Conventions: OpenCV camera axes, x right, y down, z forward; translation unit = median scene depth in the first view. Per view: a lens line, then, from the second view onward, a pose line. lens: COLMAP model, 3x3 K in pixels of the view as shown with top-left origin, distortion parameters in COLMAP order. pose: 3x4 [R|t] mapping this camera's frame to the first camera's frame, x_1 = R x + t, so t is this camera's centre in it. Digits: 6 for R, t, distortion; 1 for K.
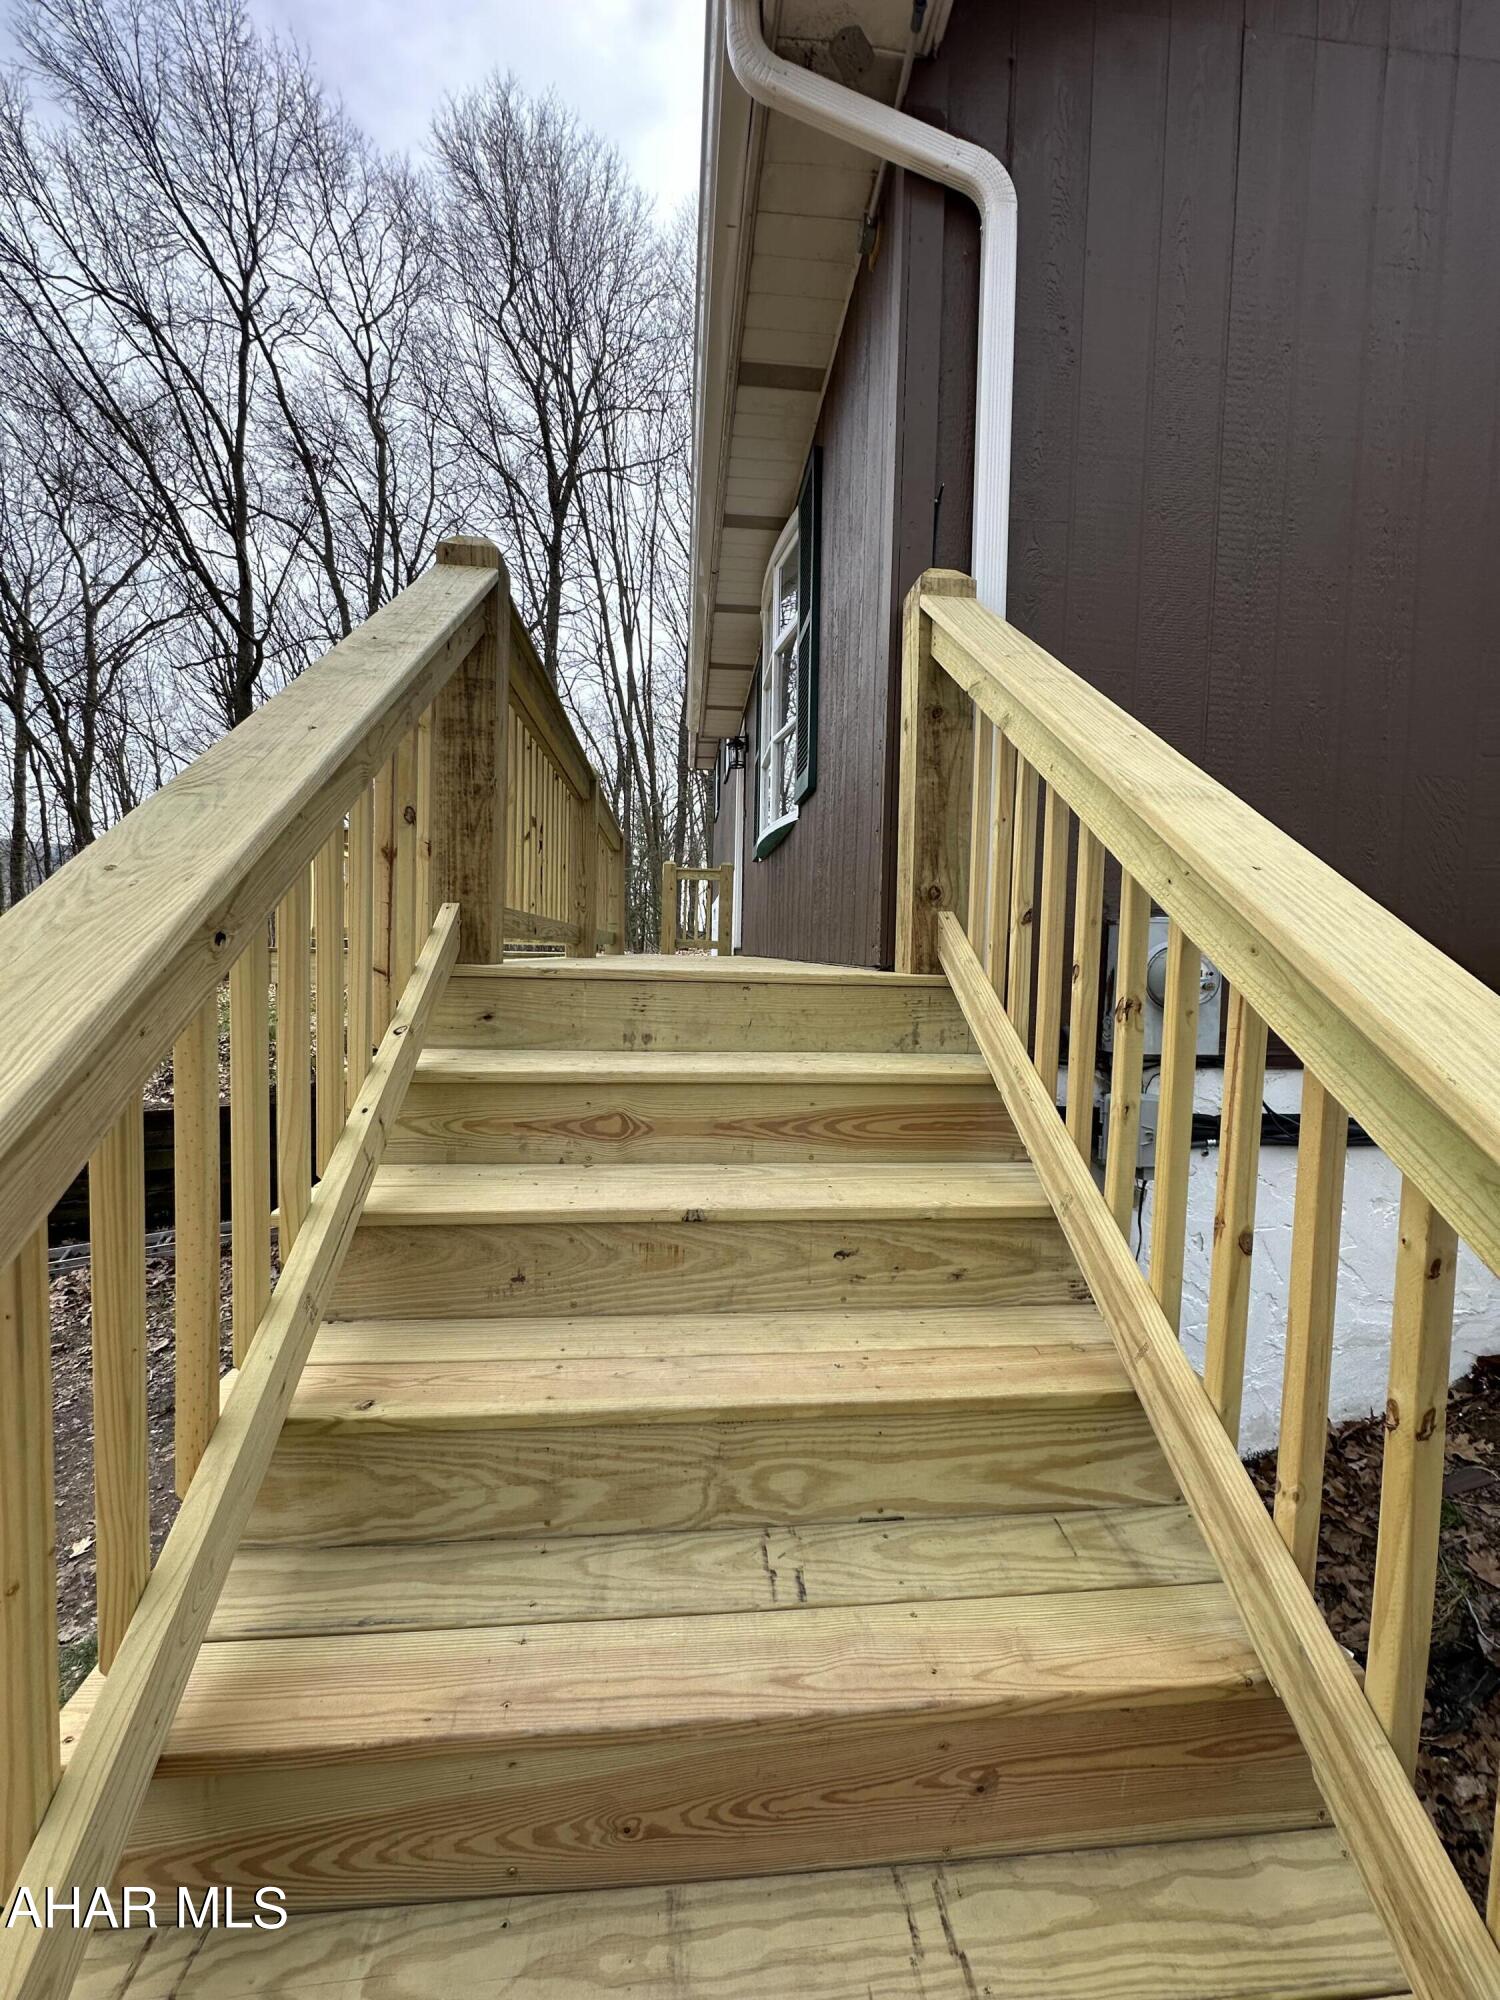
lens RADIAL K [[797.1, 0, 738.5], [0, 797.1, 996.6], [0, 0, 1]] dist [-0.005062, 0.001083]
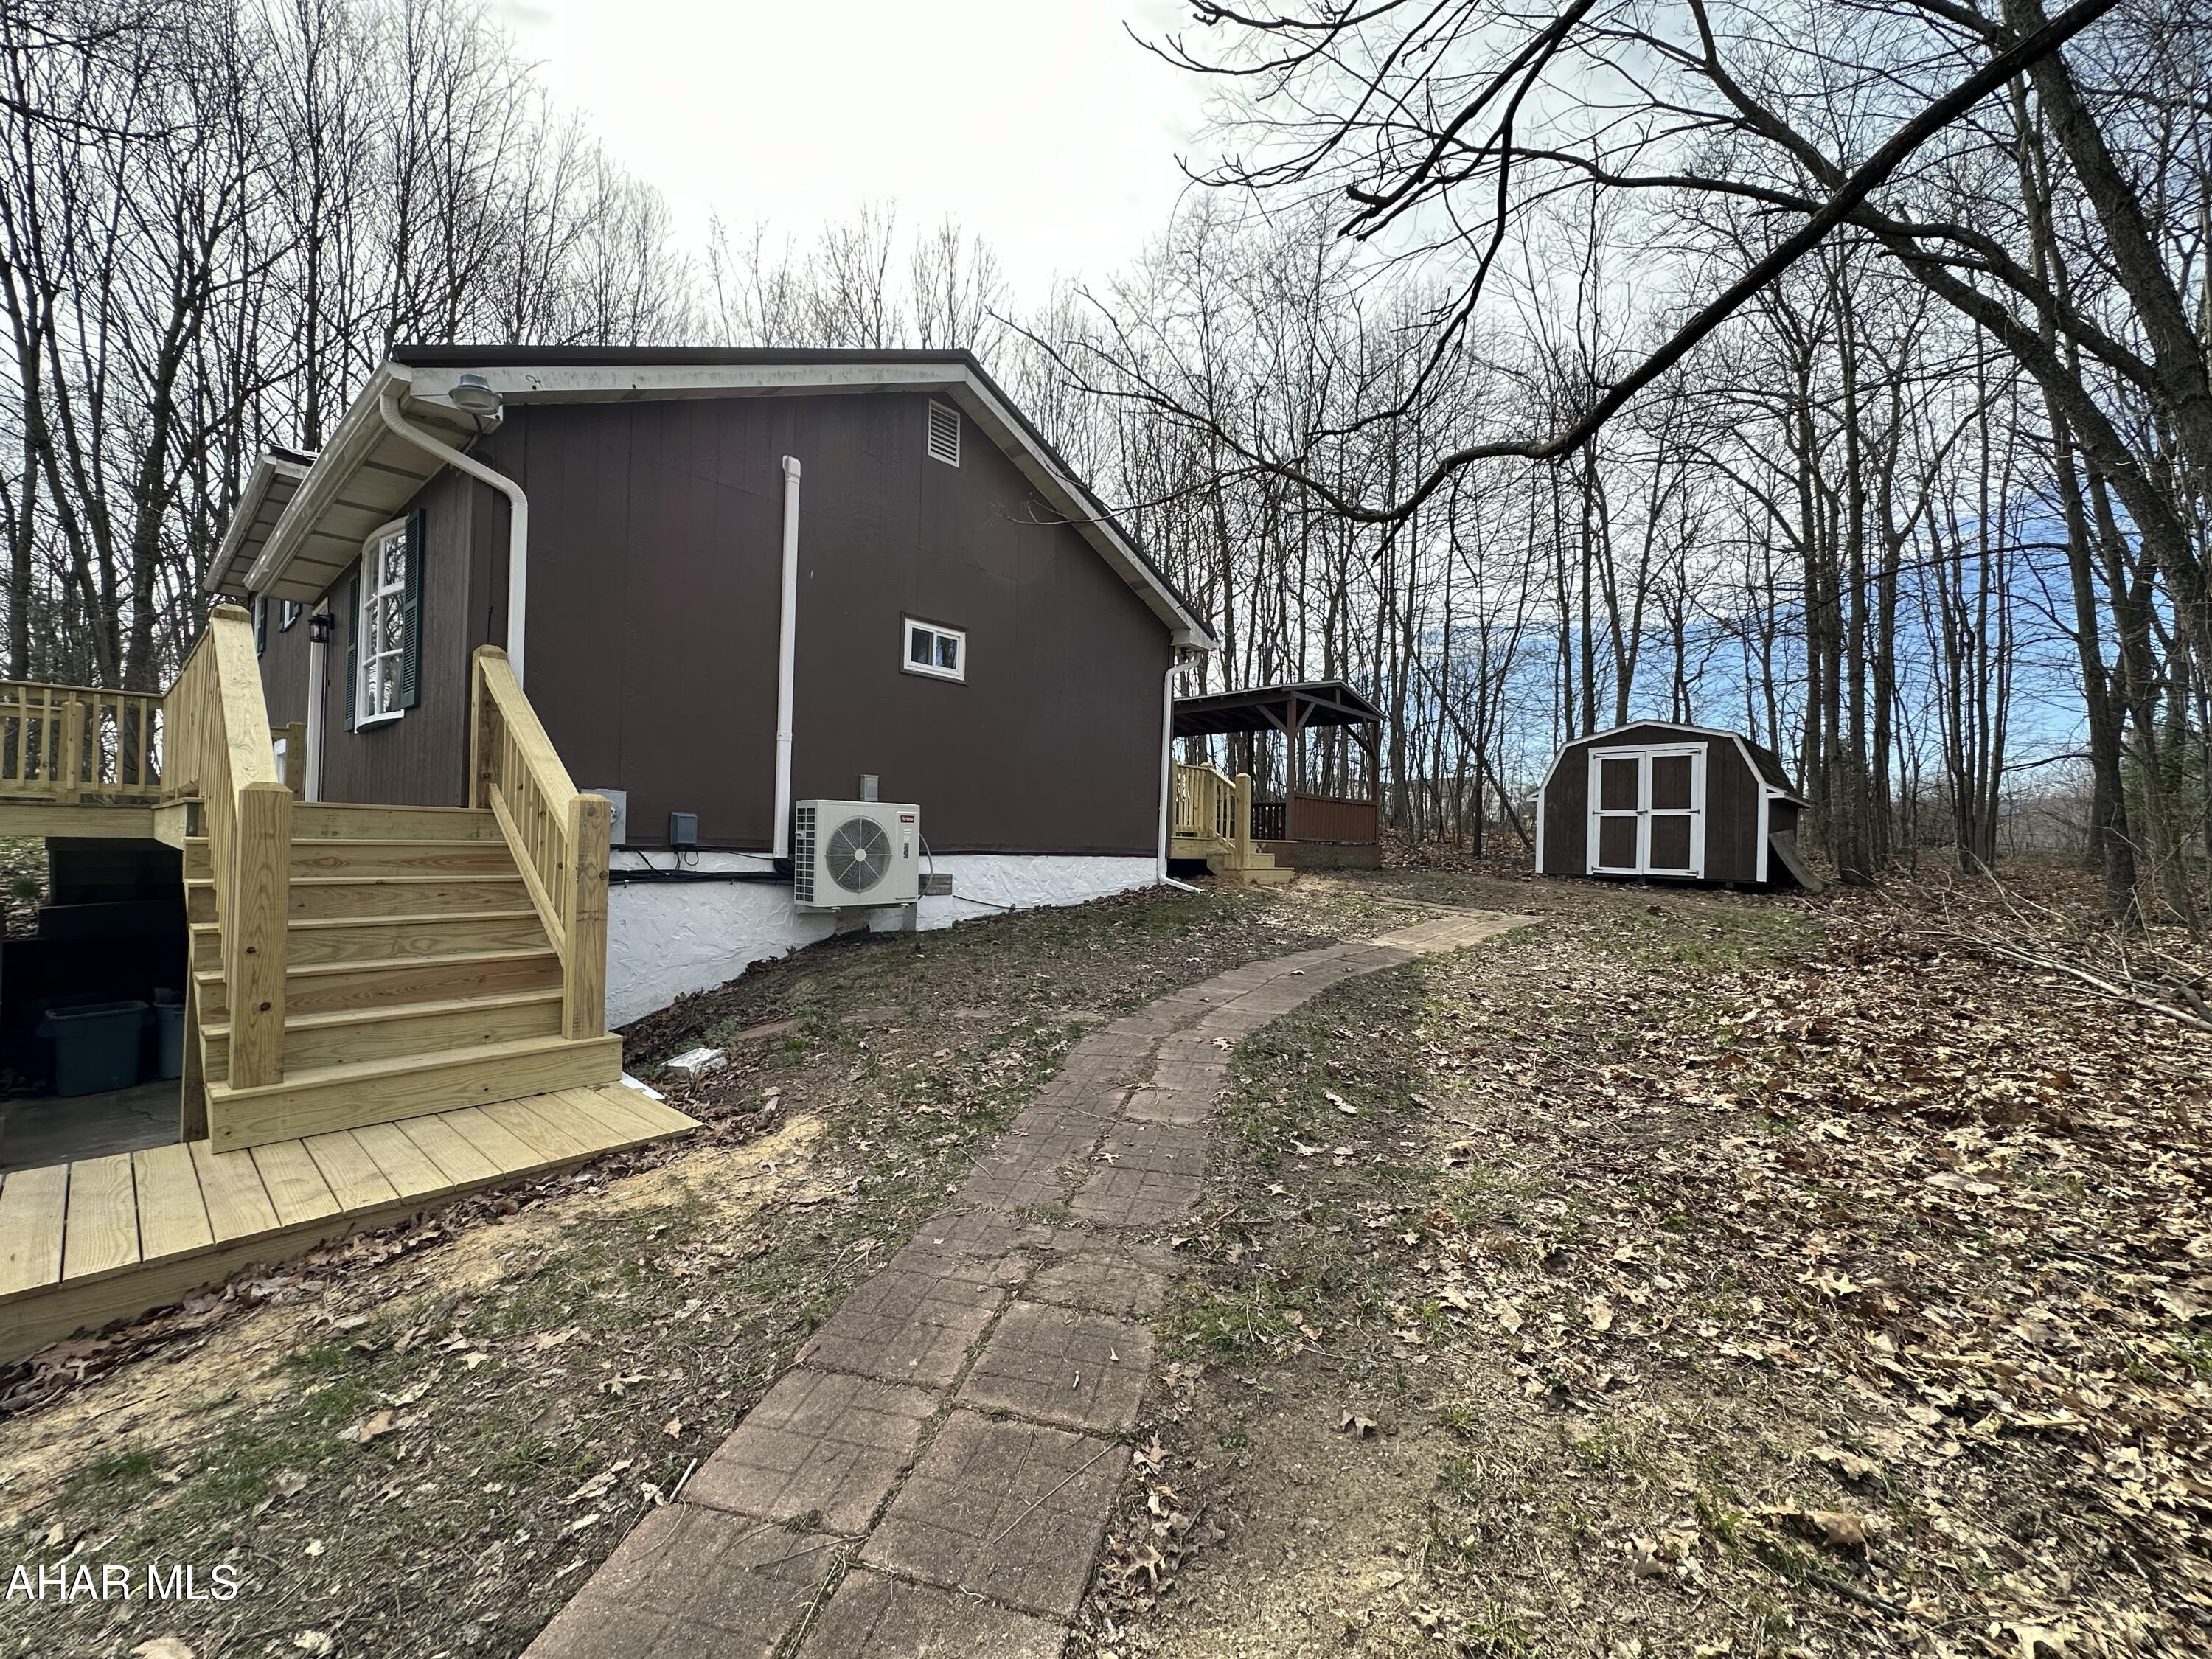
lens RADIAL K [[881.6, 0, 1100.1], [0, 881.6, 827.6], [0, 0, 1]] dist [-0.005062, 0.001083]
pose [[0.710245, 0.011347, 0.703863, -0.318082], [0.028208, 0.998608, -0.044562, 0.202551], [-0.703389, 0.051504, 0.708936, -2.240106]]
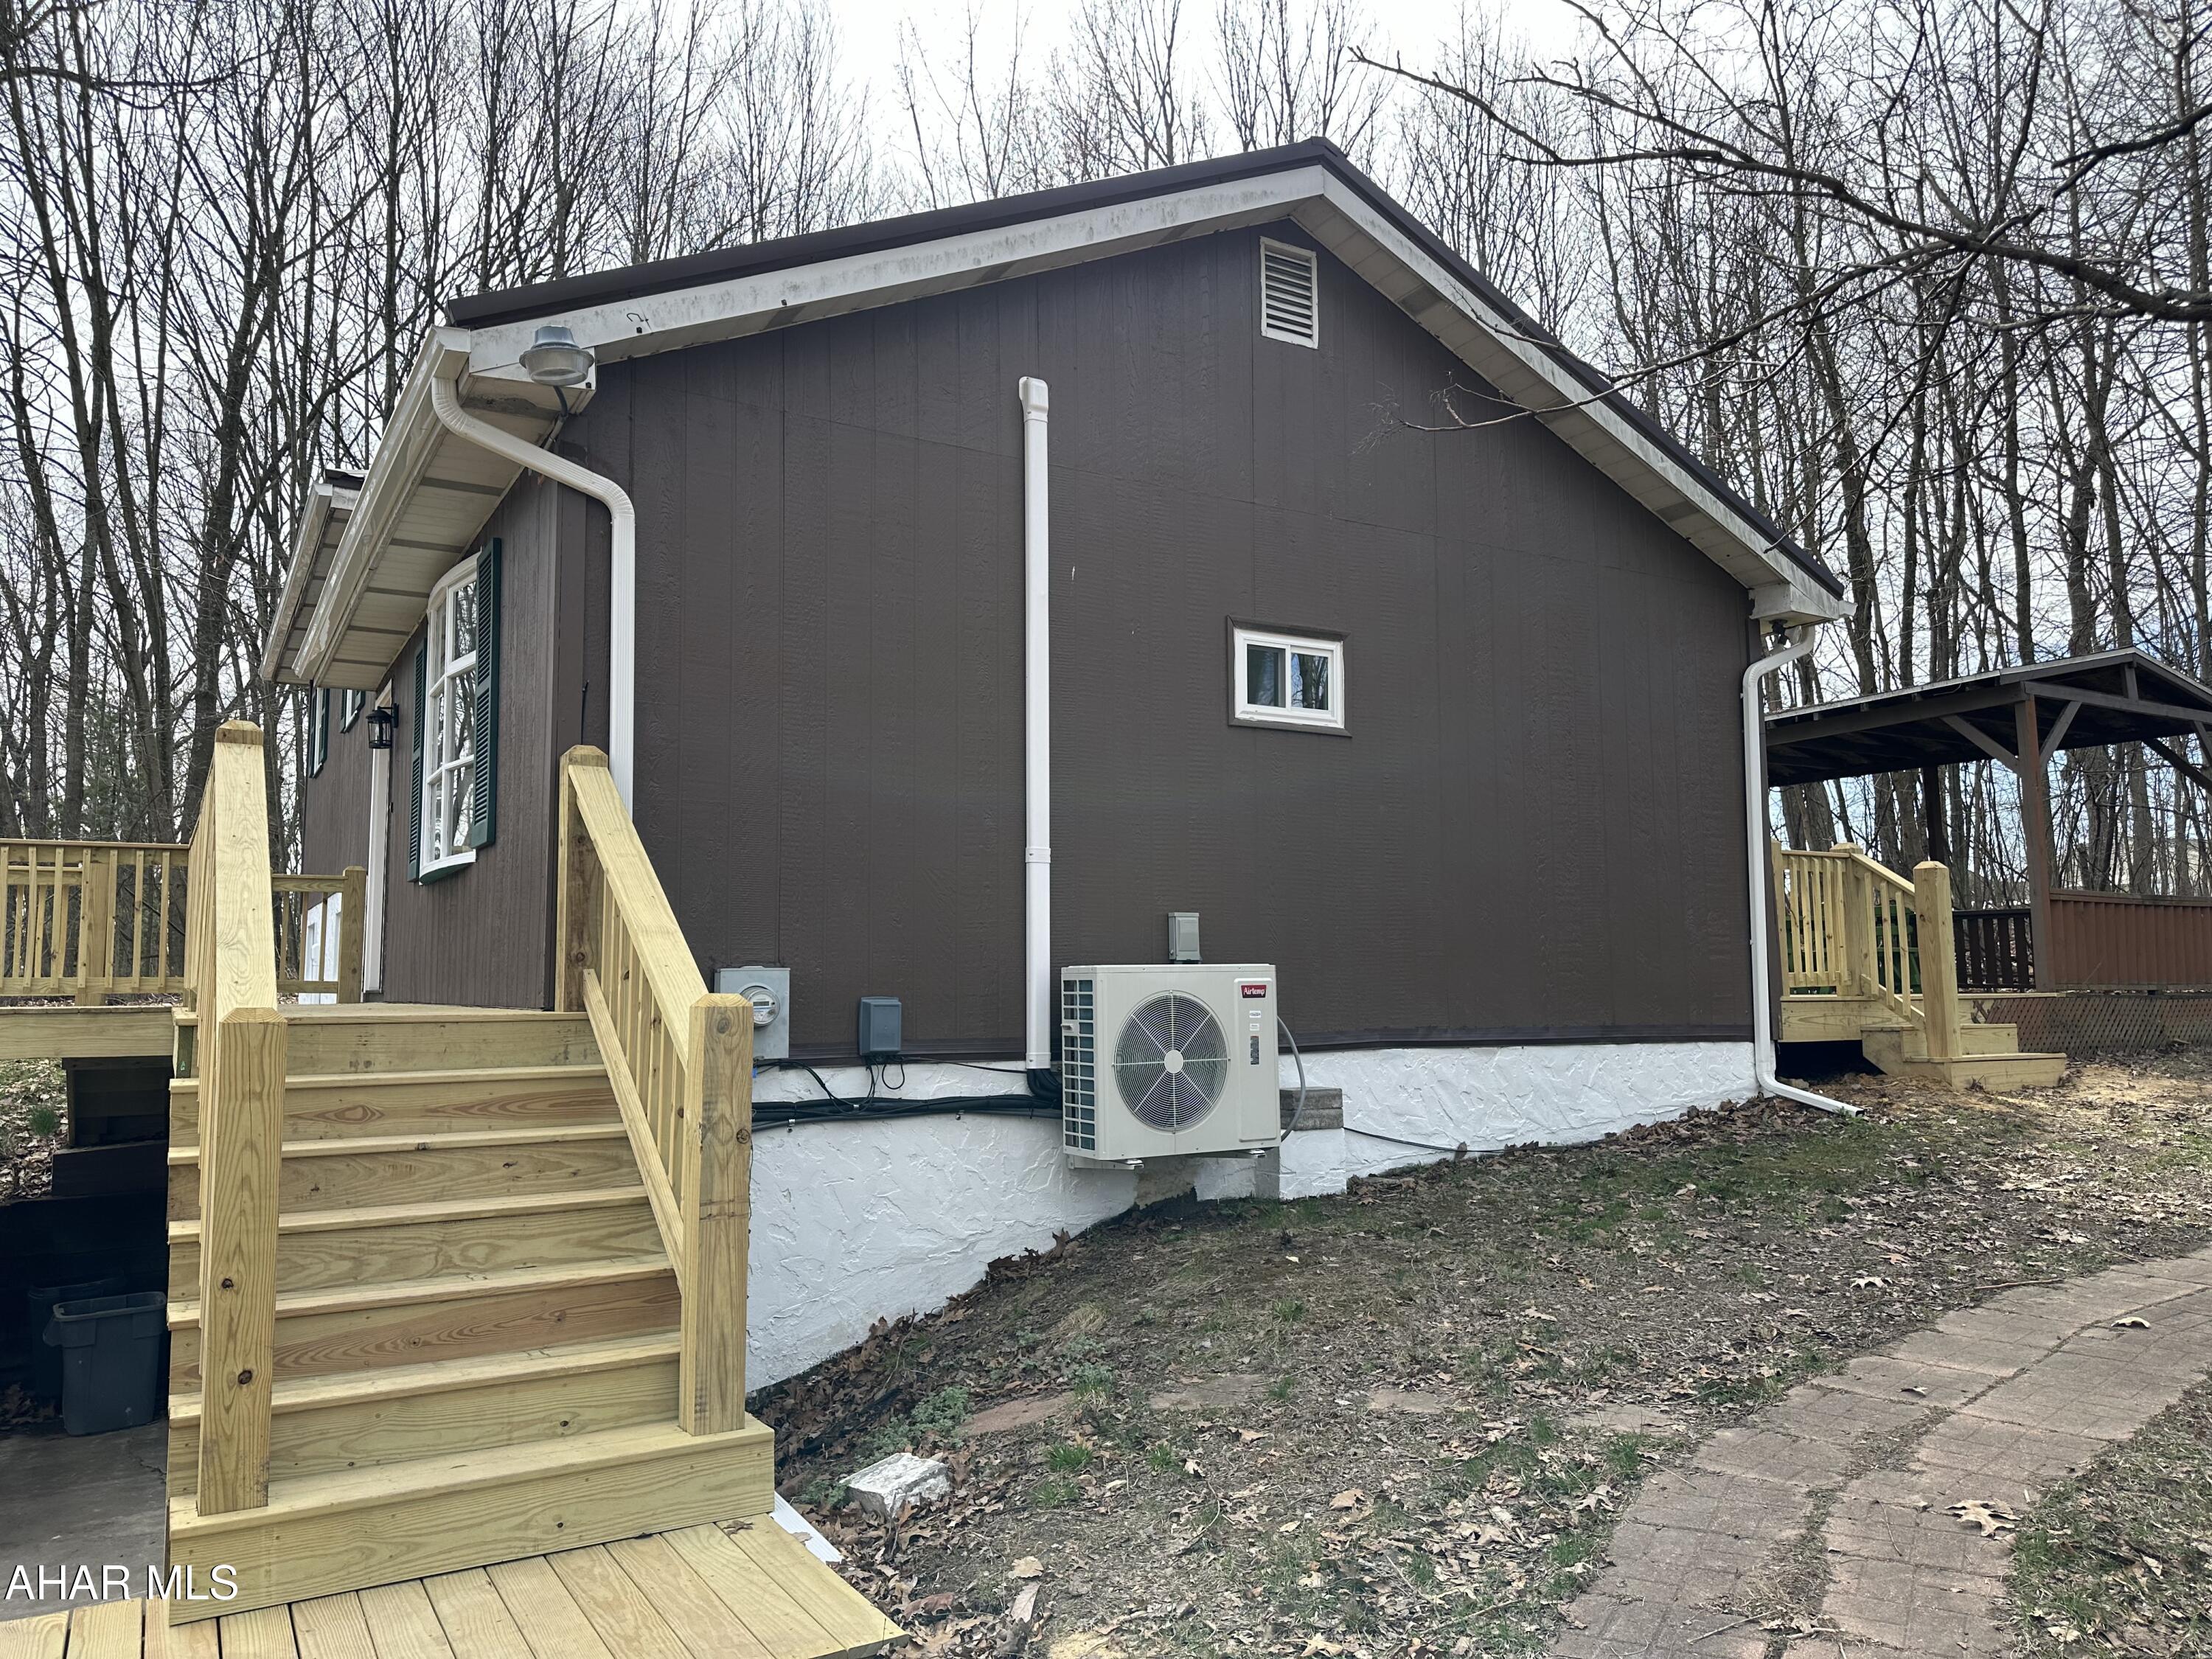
lens RADIAL K [[1546.7, 0, 1098.3], [0, 1546.7, 829.7], [0, 0, 1]] dist [0.037652, -0.038447]
pose [[0.893388, 0.017383, 0.448950, -0.198668], [0.050697, 0.988969, -0.139177, 0.088932], [-0.446417, 0.147099, 0.882652, -2.058119]]
